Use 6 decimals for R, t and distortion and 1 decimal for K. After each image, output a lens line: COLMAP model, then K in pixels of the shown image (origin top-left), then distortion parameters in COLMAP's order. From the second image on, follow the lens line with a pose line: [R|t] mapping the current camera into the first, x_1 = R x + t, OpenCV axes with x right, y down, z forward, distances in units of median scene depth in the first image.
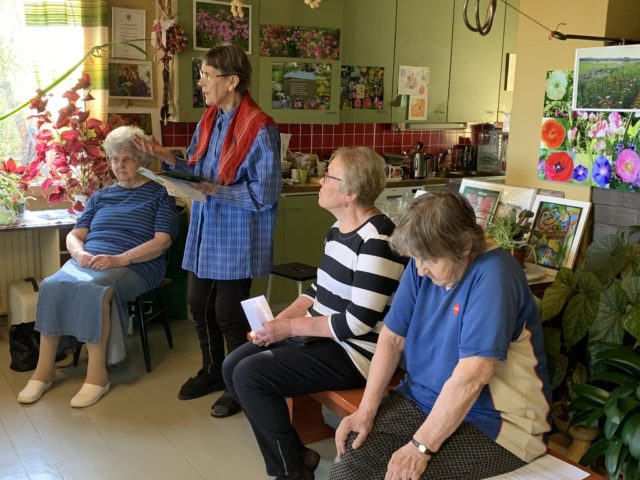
lens RADIAL K [[753.5, 0, 319.9], [0, 753.5, 233.9], [0, 0, 1]] dist [0.001892, 0.000000]
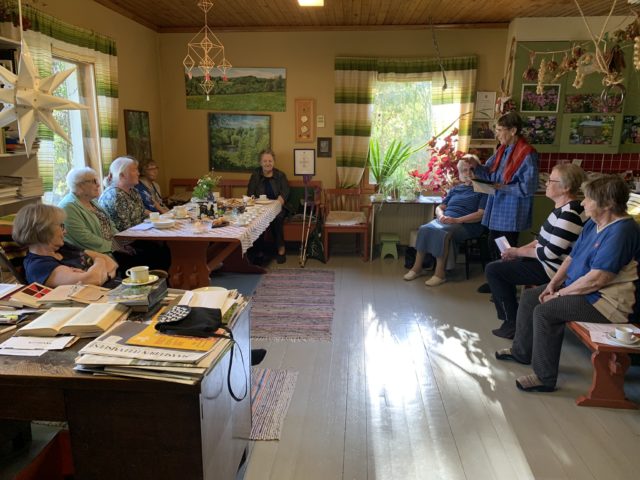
lens RADIAL K [[494.6, 0, 315.8], [0, 494.6, 239.4], [0, 0, 1]] dist [-0.003016, 0.003286]
pose [[0.785430, 0.101834, -0.610516, 0.241197], [-0.089231, 0.994698, 0.051120, 0.049487], [0.612485, 0.014326, 0.790352, -0.272247]]
